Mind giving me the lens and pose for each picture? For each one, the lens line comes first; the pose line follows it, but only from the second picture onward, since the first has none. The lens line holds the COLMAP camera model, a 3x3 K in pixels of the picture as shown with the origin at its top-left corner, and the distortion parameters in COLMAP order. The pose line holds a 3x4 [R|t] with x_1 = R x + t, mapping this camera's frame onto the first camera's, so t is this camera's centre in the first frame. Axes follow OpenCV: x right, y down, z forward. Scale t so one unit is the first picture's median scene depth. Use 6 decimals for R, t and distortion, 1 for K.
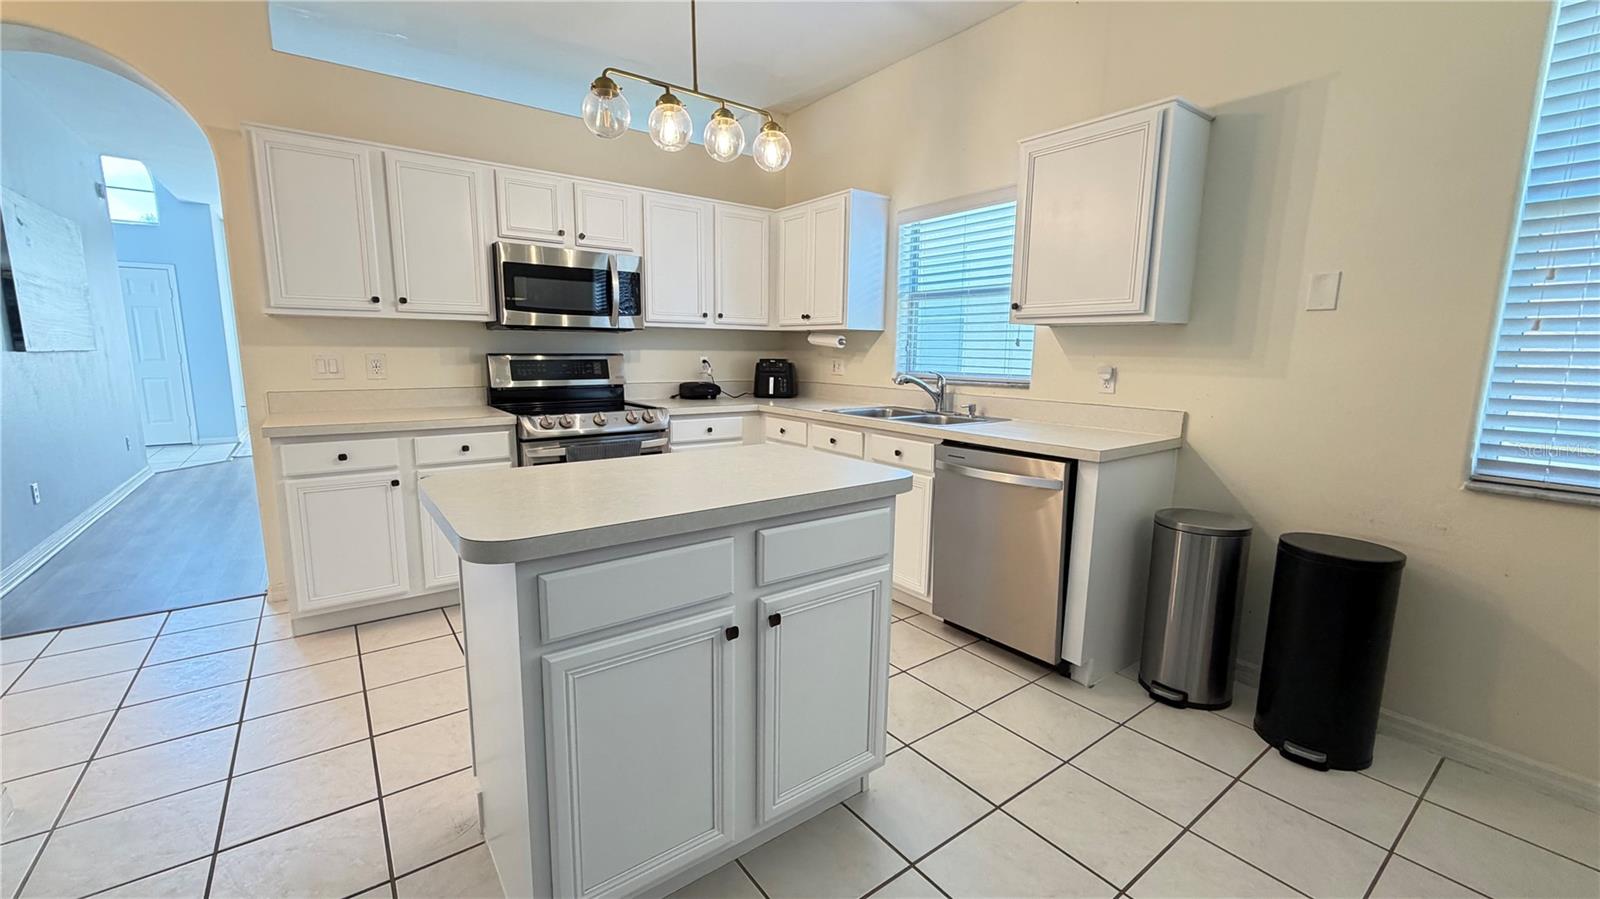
lens RADIAL K [[636.9, 0, 796.2], [0, 636.9, 449.4], [0, 0, 1]] dist [0.001709, -0.000785]
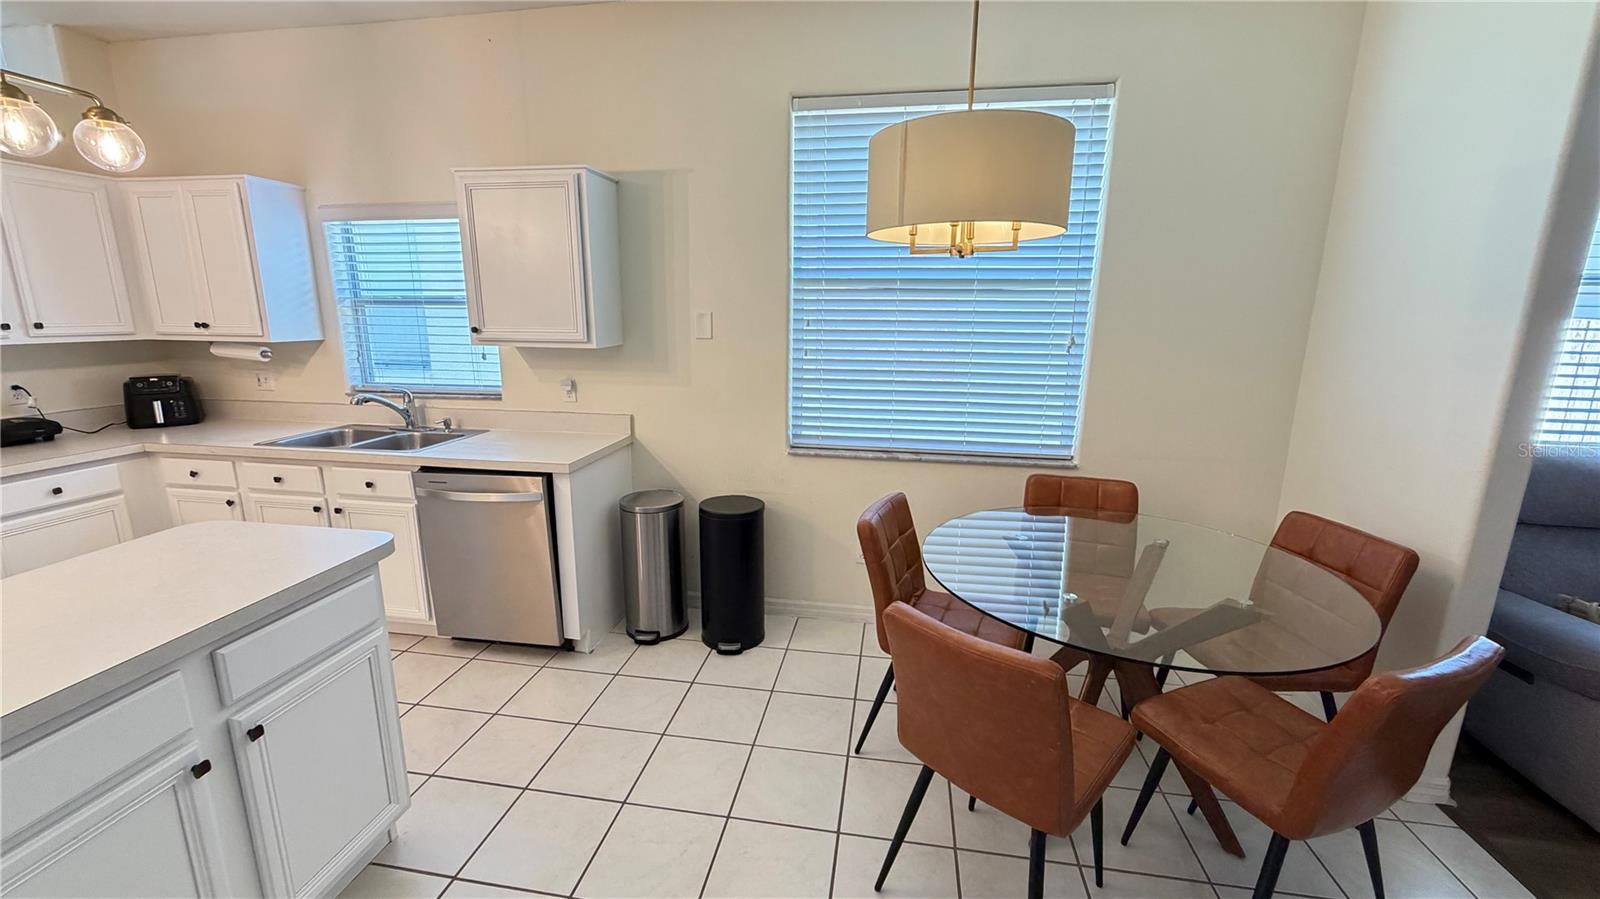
lens RADIAL K [[636.9, 0, 791.6], [0, 636.9, 450.2], [0, 0, 1]] dist [0.001709, -0.000785]
pose [[0.724733, -0.154393, 0.671510, -0.012912], [0.108848, 0.987989, 0.109682, -0.079452], [-0.680378, -0.006398, 0.732833, -0.117160]]
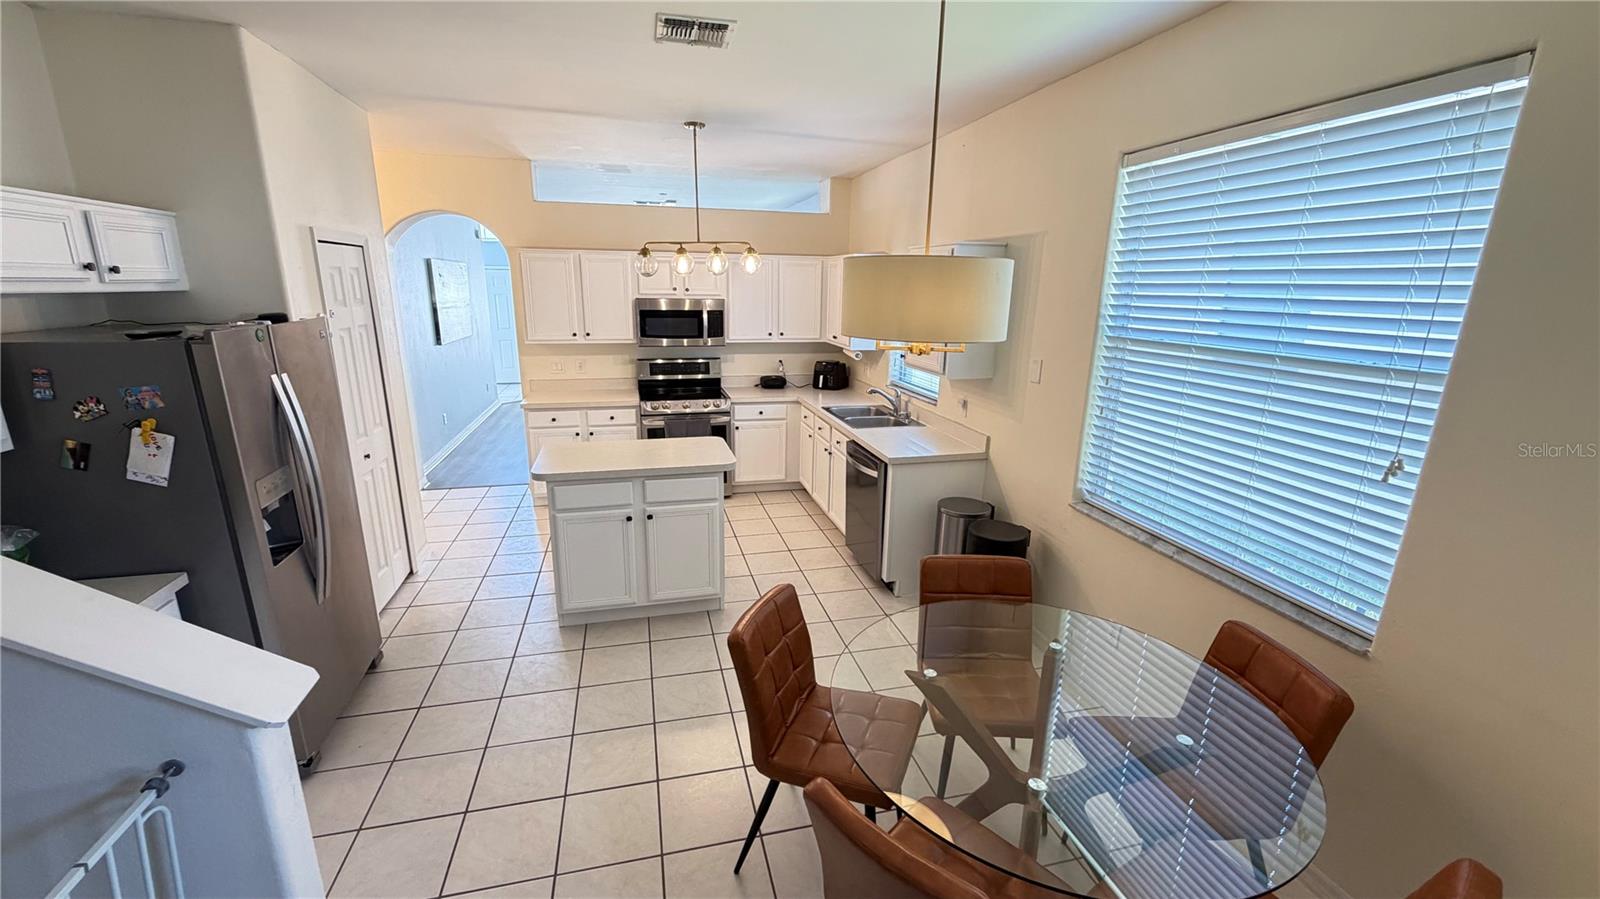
lens RADIAL K [[636.9, 0, 794.0], [0, 636.9, 447.5], [0, 0, 1]] dist [0.001709, -0.000785]
pose [[0.923287, 0.096840, -0.371704, 0.635666], [-0.064056, 0.992965, 0.099587, -0.130130], [0.378733, -0.068138, 0.922994, -0.483363]]
